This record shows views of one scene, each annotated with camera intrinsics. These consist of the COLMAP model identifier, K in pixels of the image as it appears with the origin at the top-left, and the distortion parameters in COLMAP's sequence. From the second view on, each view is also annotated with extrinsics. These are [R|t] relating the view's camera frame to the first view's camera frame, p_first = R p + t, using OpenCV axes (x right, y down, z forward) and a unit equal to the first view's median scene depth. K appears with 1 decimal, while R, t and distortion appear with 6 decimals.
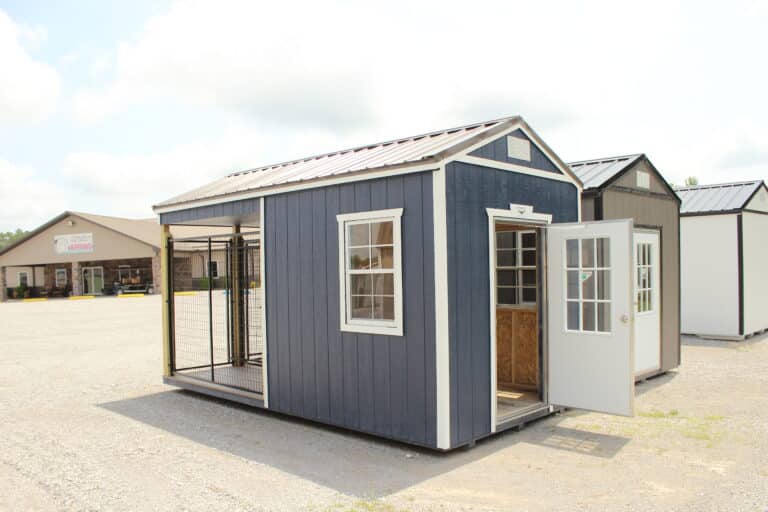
lens RADIAL K [[641.6, 0, 381.1], [0, 641.6, 275.1], [0, 0, 1]] dist [-0.169709, 0.147675]
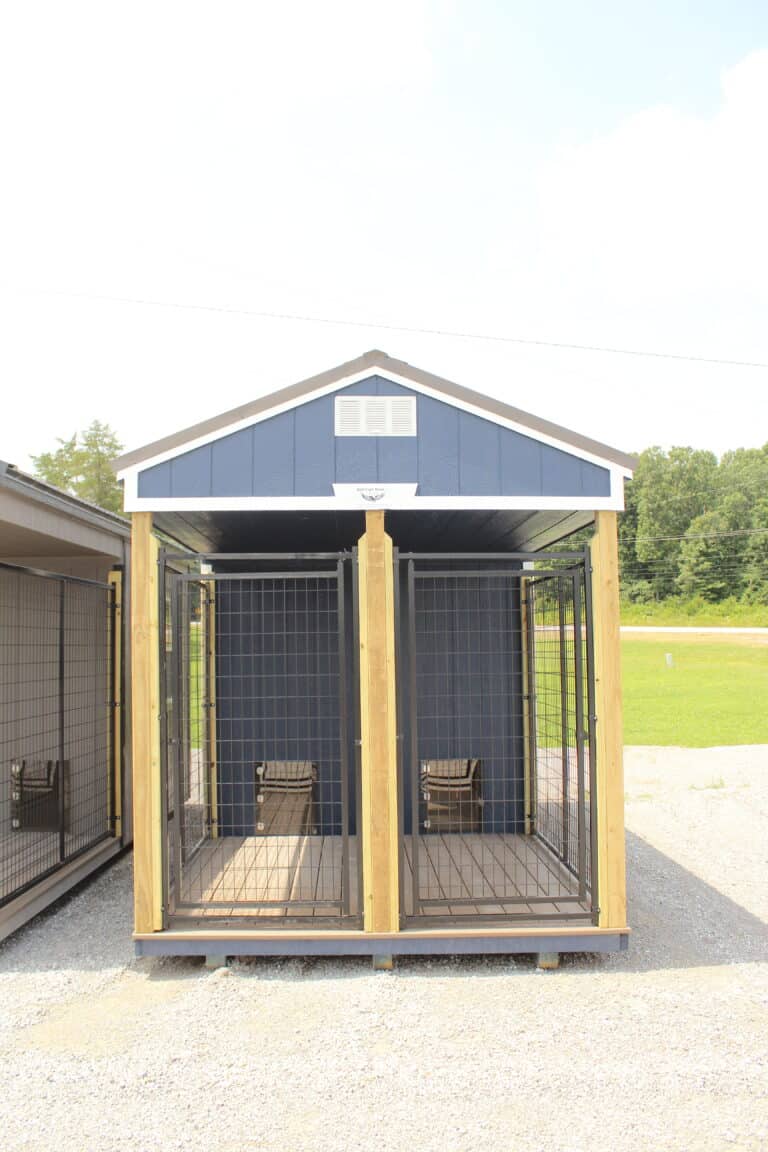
lens RADIAL K [[962.5, 0, 360.4], [0, 962.5, 575.5], [0, 0, 1]] dist [-0.169709, 0.147675]
pose [[0.691824, -0.048642, -0.720426, 0.772725], [-0.003870, 0.997464, -0.071063, -0.012115], [0.722056, 0.051951, 0.689882, 0.452792]]
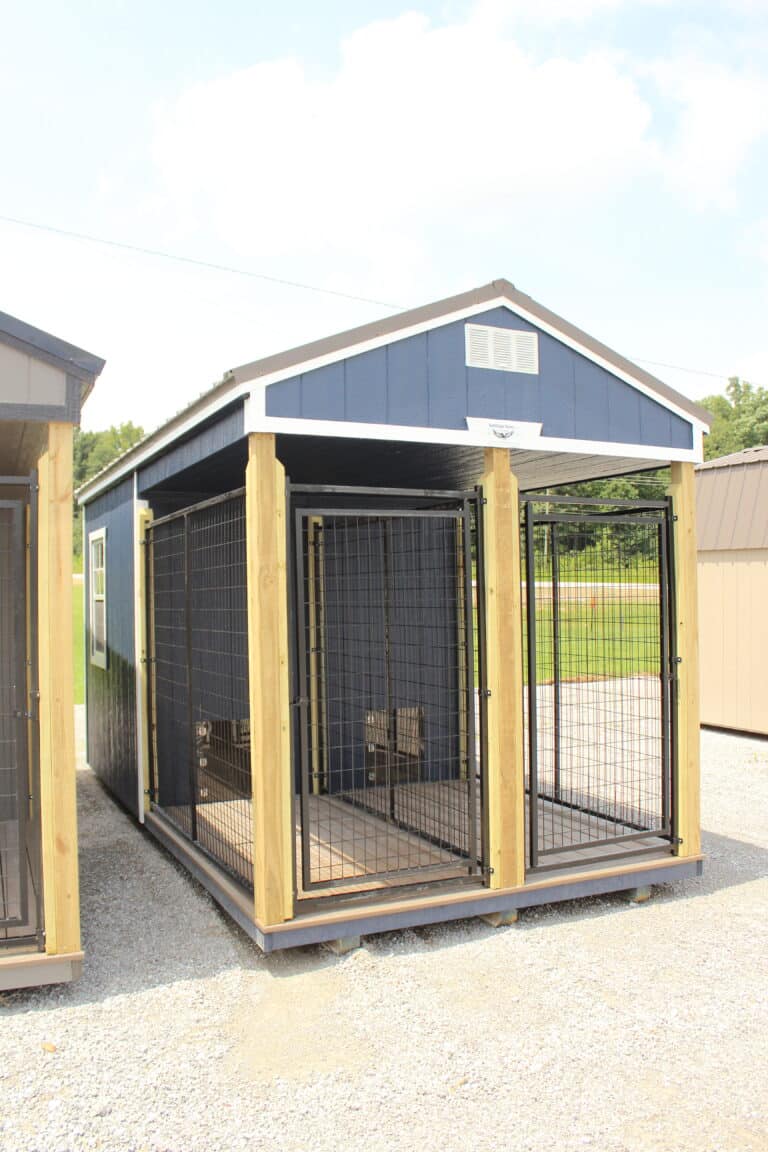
lens RADIAL K [[962.5, 0, 360.4], [0, 962.5, 575.5], [0, 0, 1]] dist [-0.169709, 0.147675]
pose [[0.920659, -0.006956, -0.390307, 0.405014], [-0.001684, 0.999761, -0.021790, -0.006109], [0.390365, 0.020719, 0.920427, 0.276122]]
